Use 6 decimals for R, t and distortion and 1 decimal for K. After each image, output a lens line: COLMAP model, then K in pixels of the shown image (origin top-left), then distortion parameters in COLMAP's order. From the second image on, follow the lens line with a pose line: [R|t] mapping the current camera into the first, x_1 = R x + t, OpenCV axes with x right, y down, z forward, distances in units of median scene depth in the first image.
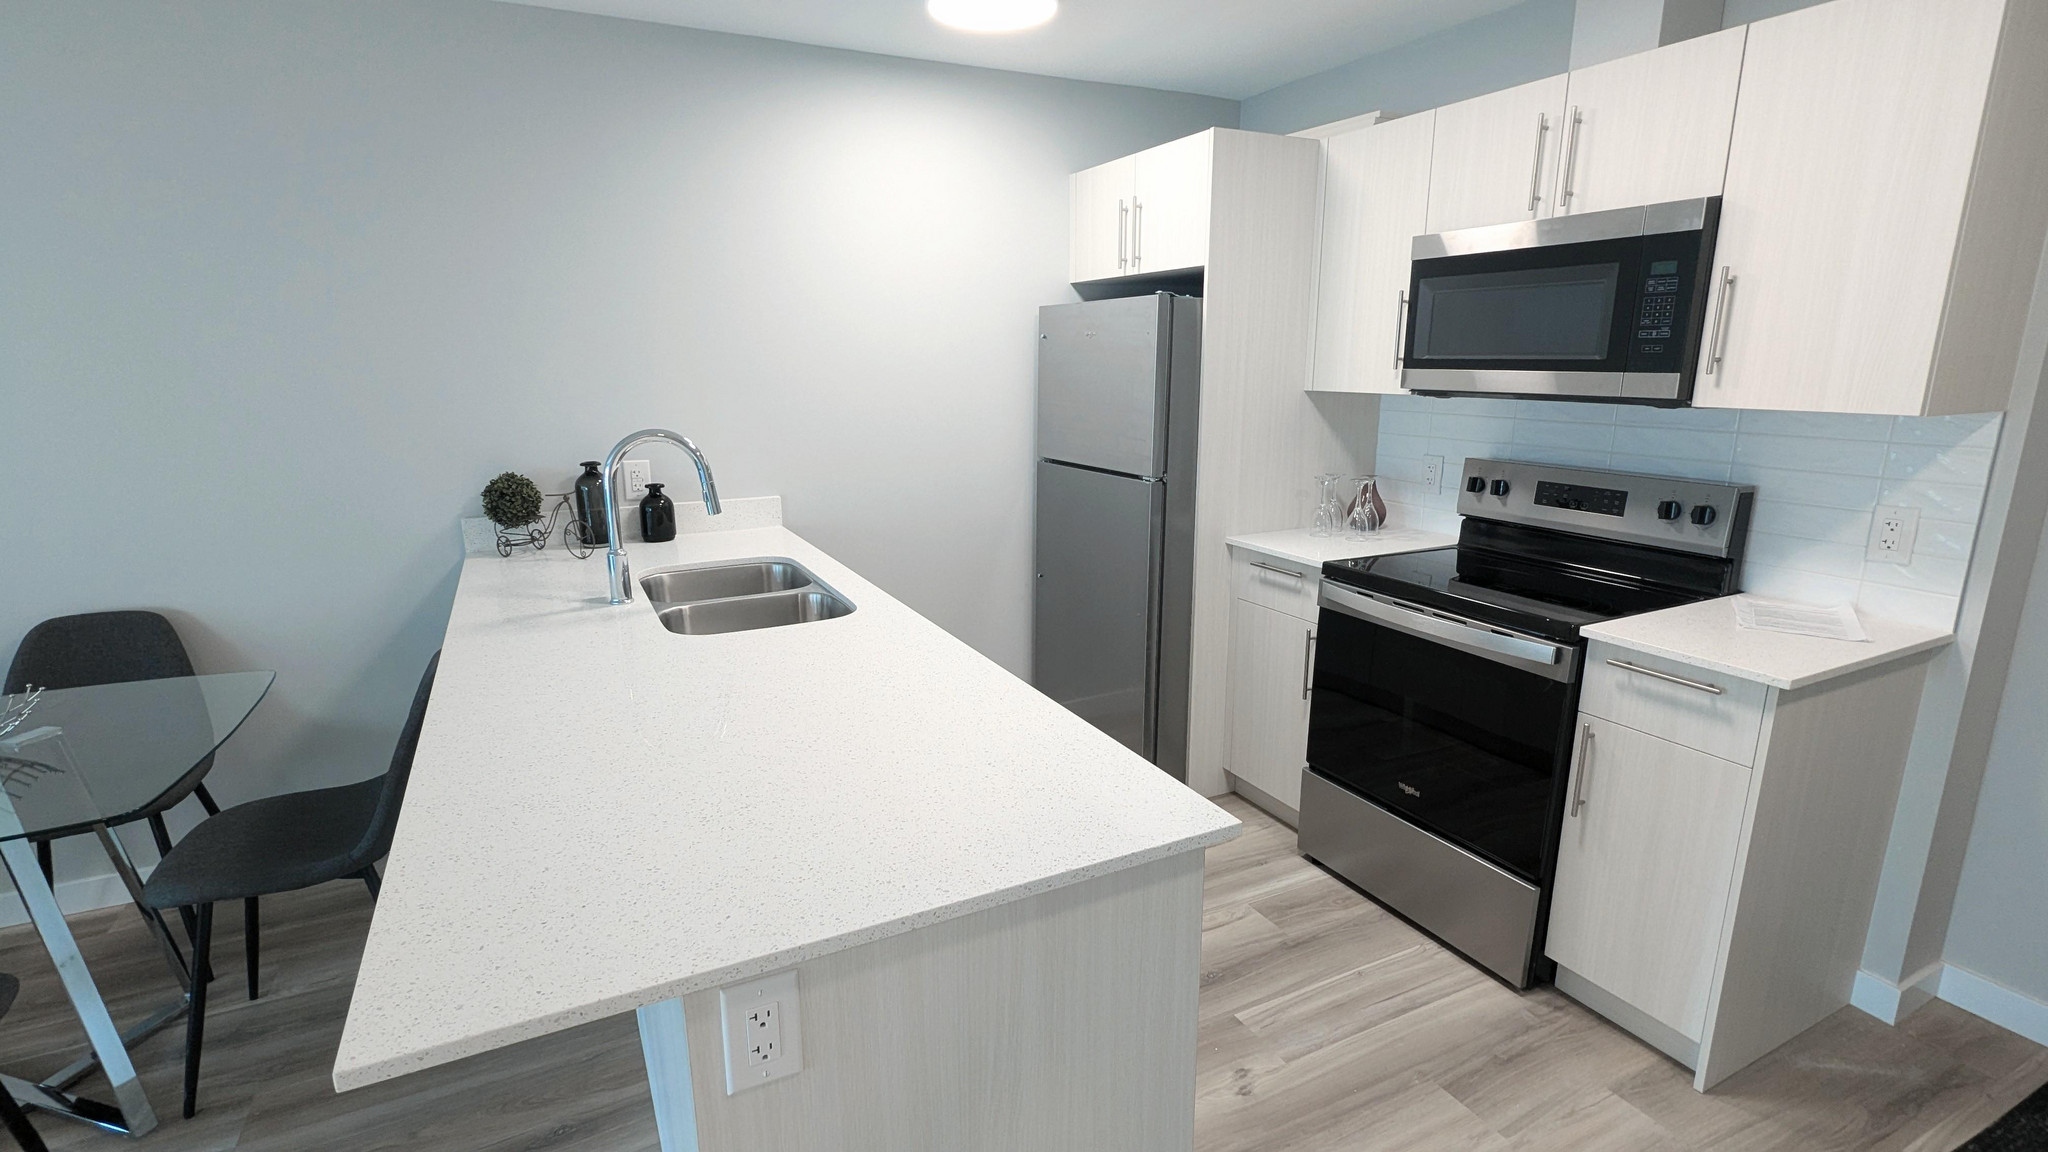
lens RADIAL K [[955.5, 0, 1024.0], [0, 955.5, 576.0], [0, 0, 1]] dist [-0.003985, -0.000433]
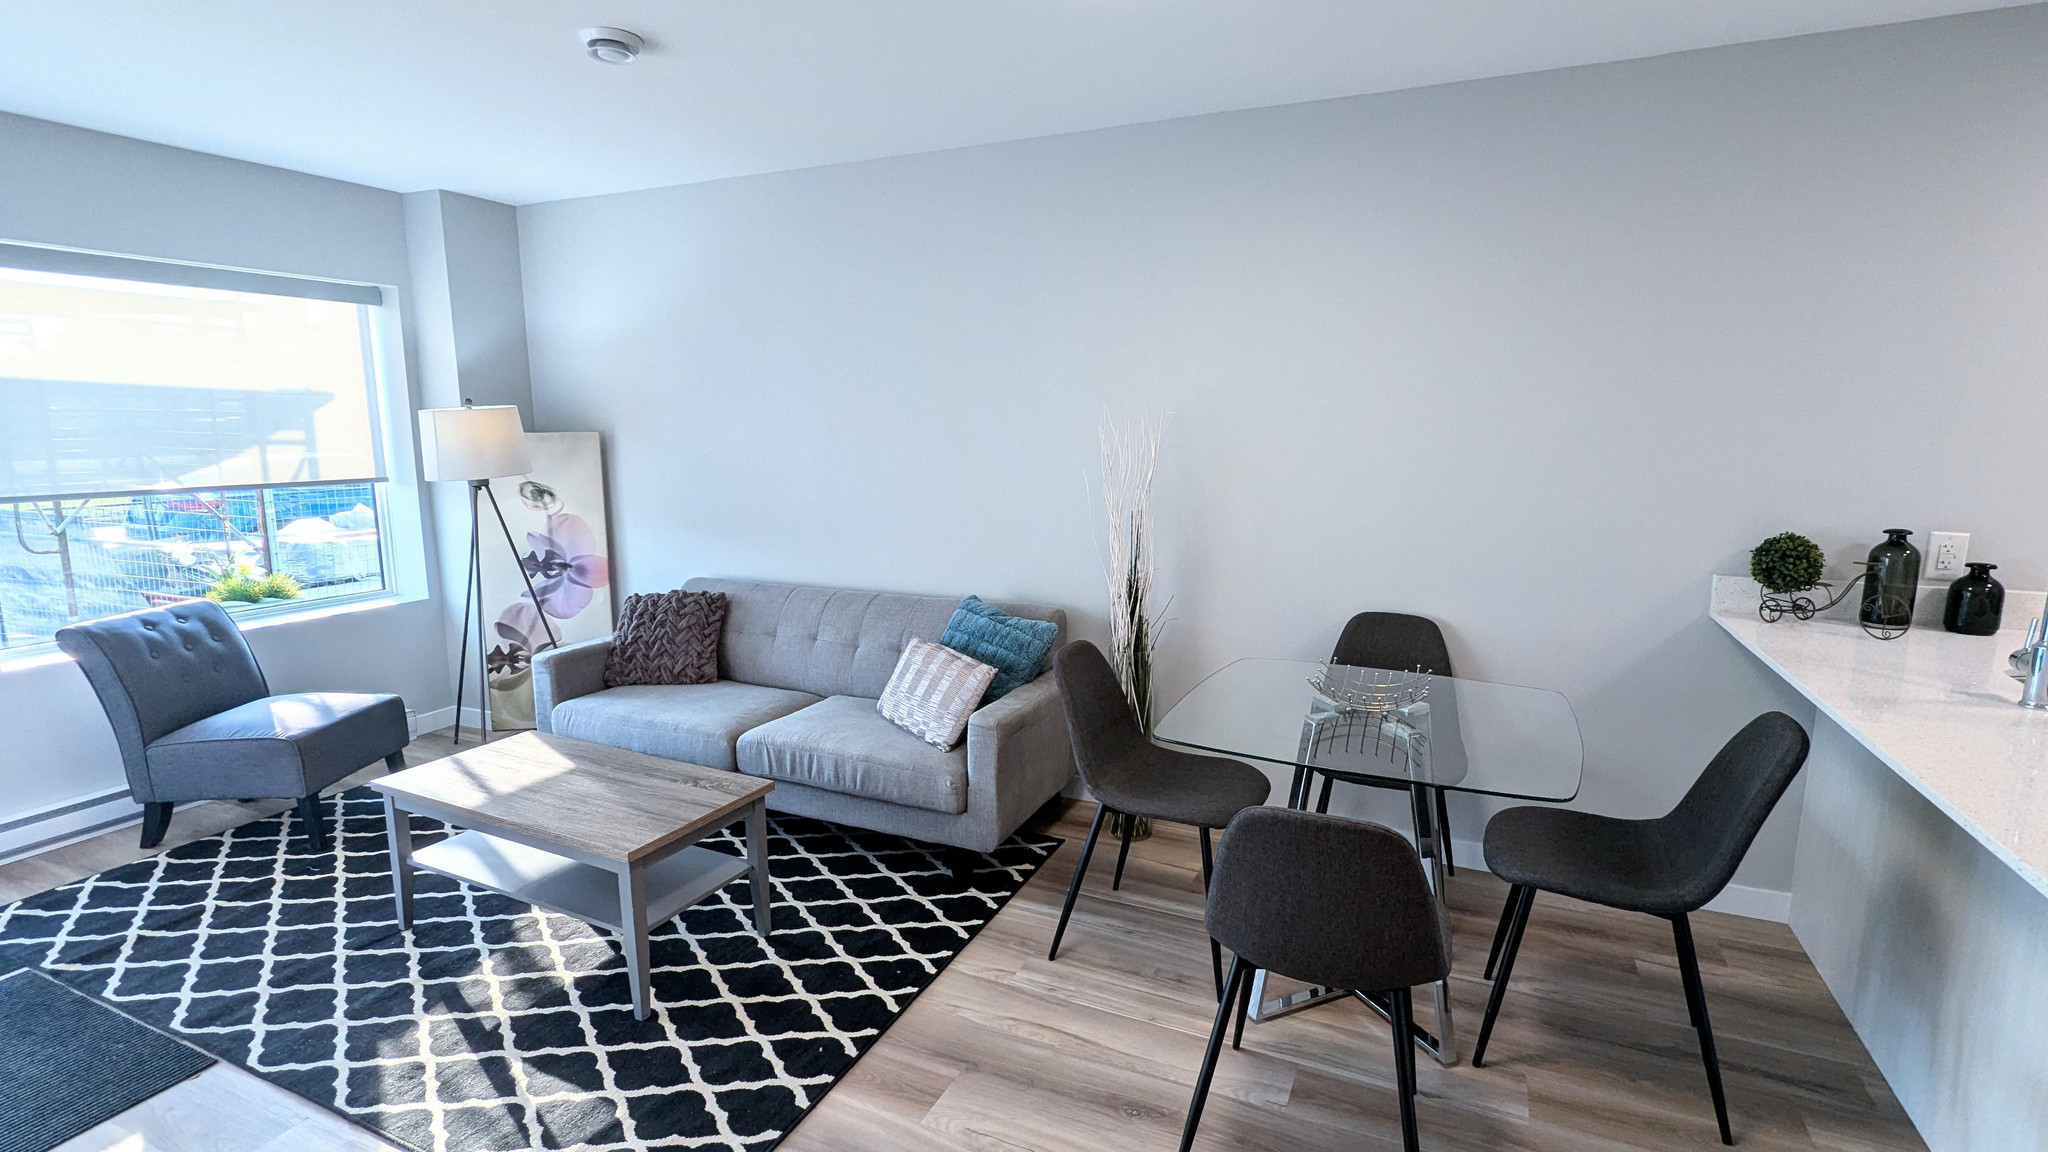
lens RADIAL K [[957.8, 0, 1024.0], [0, 957.8, 576.0], [0, 0, 1]] dist [0.003081, 0.000794]
pose [[0.610185, 0.135113, -0.780653, -0.329746], [-0.176628, 0.983751, 0.032206, 0.042444], [0.772319, 0.118233, 0.624135, -0.186100]]
